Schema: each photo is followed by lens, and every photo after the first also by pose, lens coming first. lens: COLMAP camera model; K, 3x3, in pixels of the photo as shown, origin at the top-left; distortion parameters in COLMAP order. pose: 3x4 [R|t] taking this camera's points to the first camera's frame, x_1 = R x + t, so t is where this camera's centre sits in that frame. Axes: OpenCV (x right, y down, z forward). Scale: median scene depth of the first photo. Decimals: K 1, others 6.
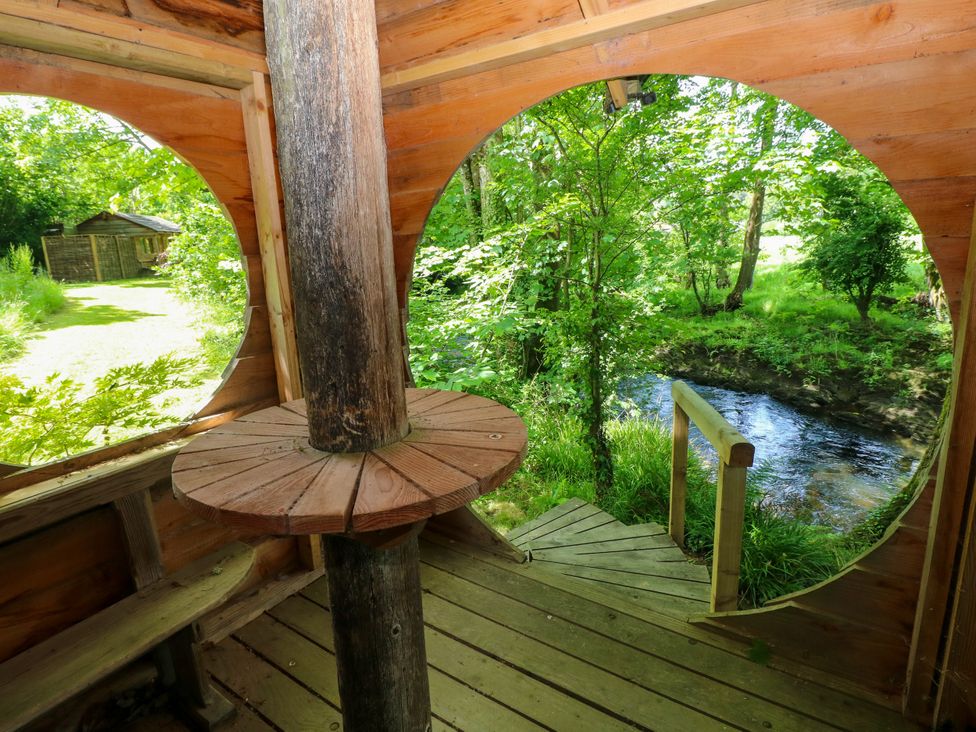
lens RADIAL K [[535.7, 0, 487.7], [0, 535.7, 354.5], [0, 0, 1]] dist [-0.005368, -0.002160]
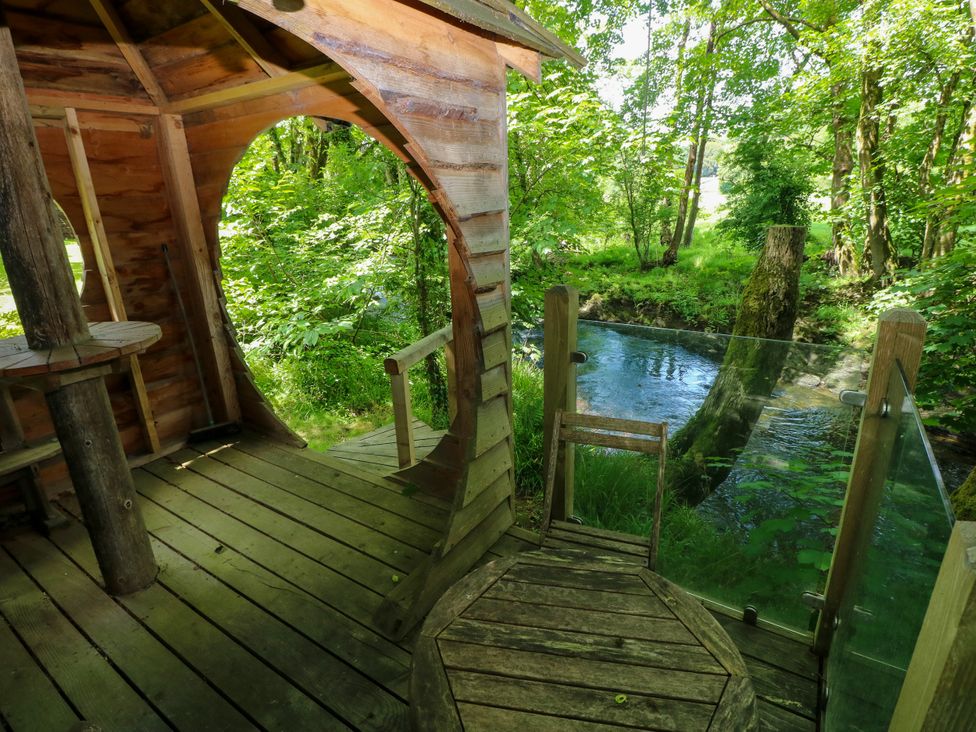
lens RADIAL K [[509.0, 0, 485.8], [0, 509.0, 355.6], [0, 0, 1]] dist [0.005073, -0.016783]
pose [[0.999690, -0.004760, 0.024449, 0.101700], [0.002468, 0.995670, 0.092927, 0.002493], [-0.024785, -0.092838, 0.995373, -0.069655]]
